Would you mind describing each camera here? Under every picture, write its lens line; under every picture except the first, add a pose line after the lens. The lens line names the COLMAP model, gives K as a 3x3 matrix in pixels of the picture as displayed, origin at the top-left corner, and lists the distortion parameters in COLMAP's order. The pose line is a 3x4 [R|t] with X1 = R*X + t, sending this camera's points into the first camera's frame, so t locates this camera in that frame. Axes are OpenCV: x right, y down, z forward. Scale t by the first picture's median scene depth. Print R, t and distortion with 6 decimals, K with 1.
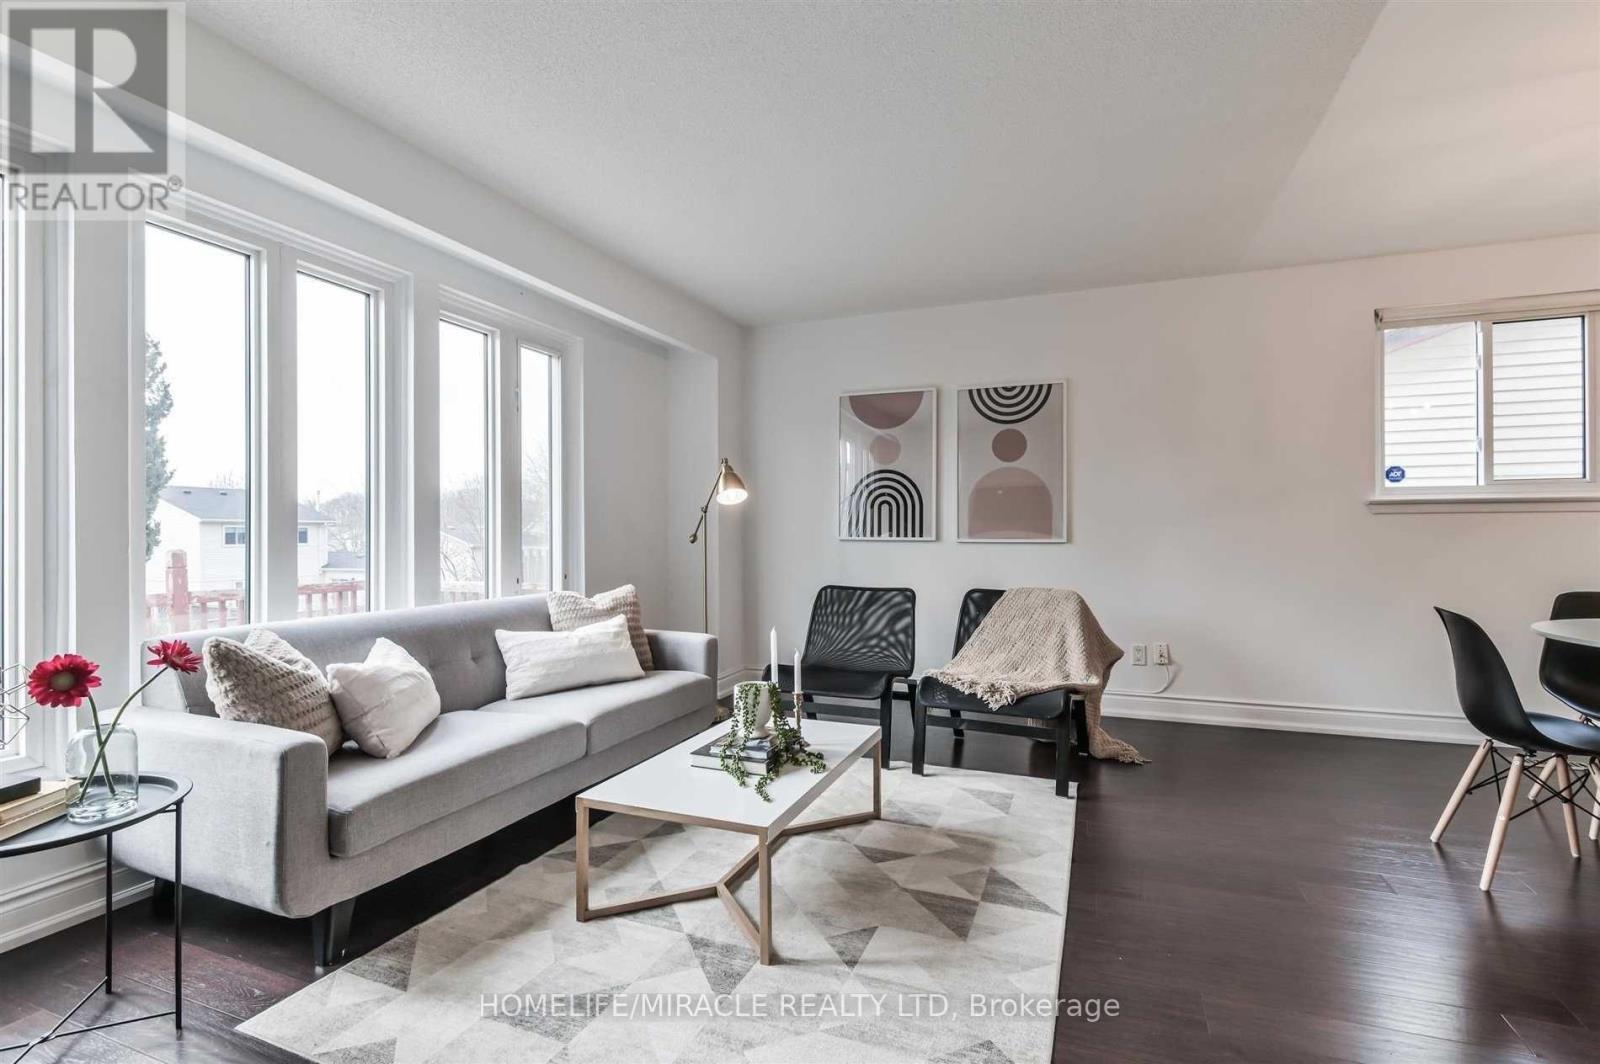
lens RADIAL K [[735.1, 0, 800.0], [0, 735.1, 532.0], [0, 0, 1]] dist [0.001777, -0.008411]
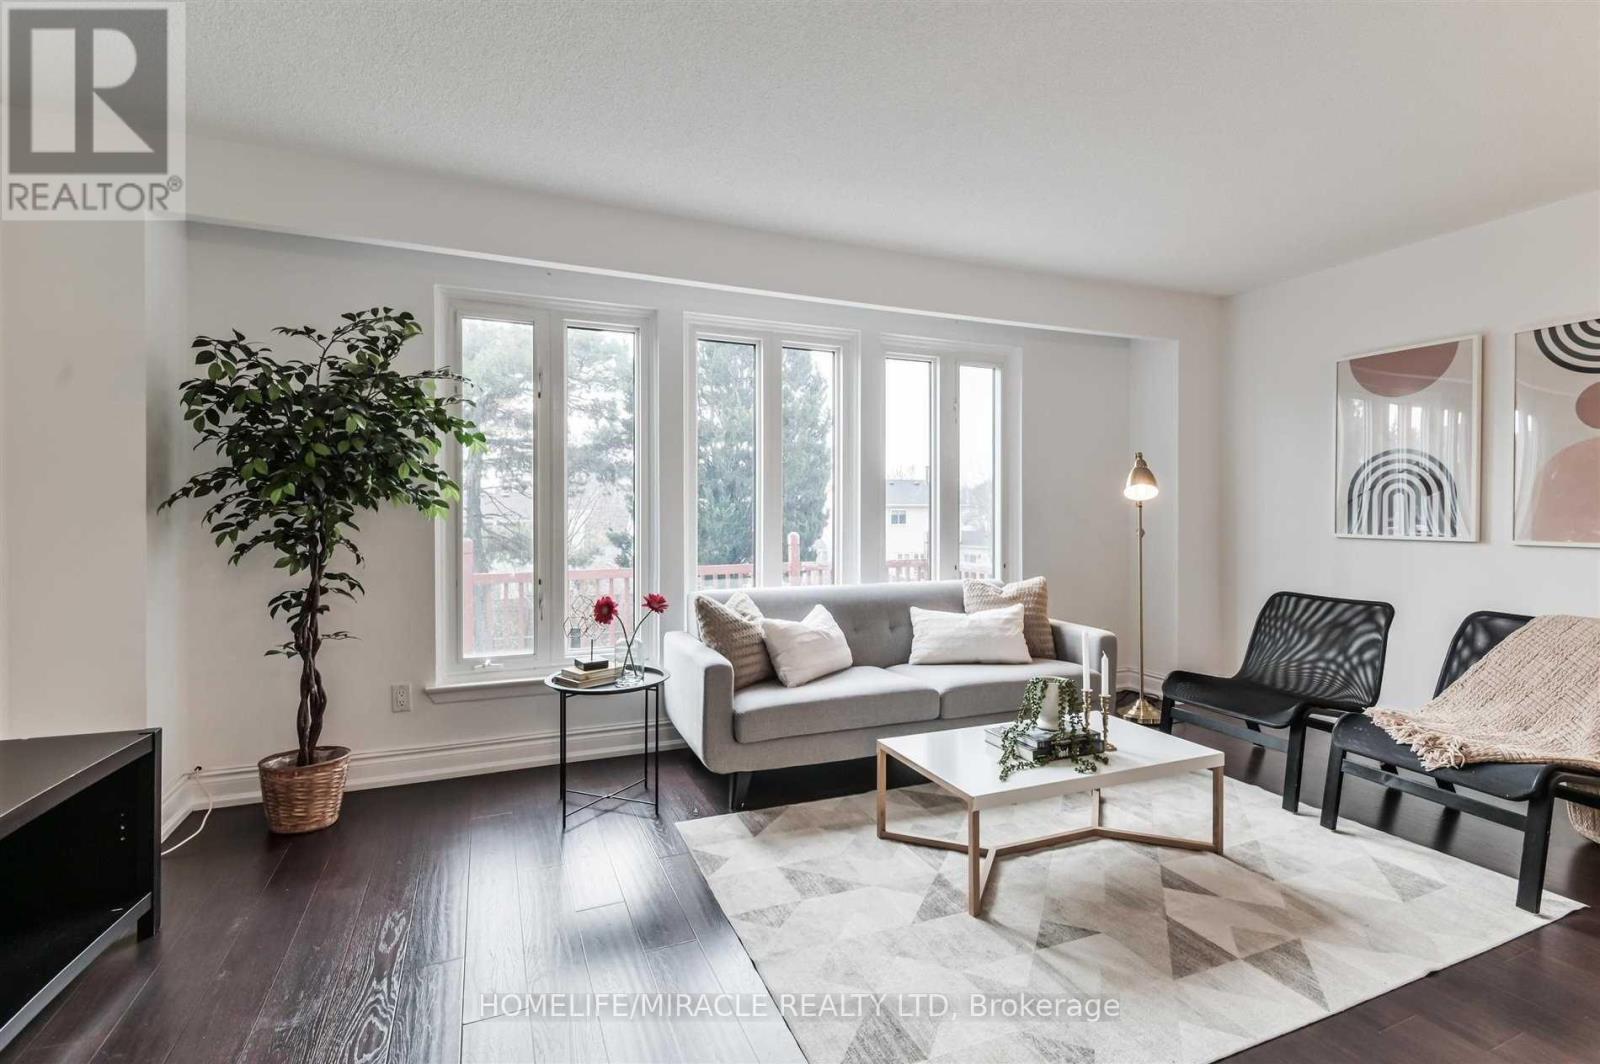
lens RADIAL K [[734.3, 0, 798.3], [0, 734.3, 512.9], [0, 0, 1]] dist [-0.000376, -0.007382]
pose [[0.702473, 0.000884, -0.711710, 0.388386], [-0.000828, 1.000000, 0.000425, -0.029413], [0.711710, 0.000291, 0.702473, -0.002697]]
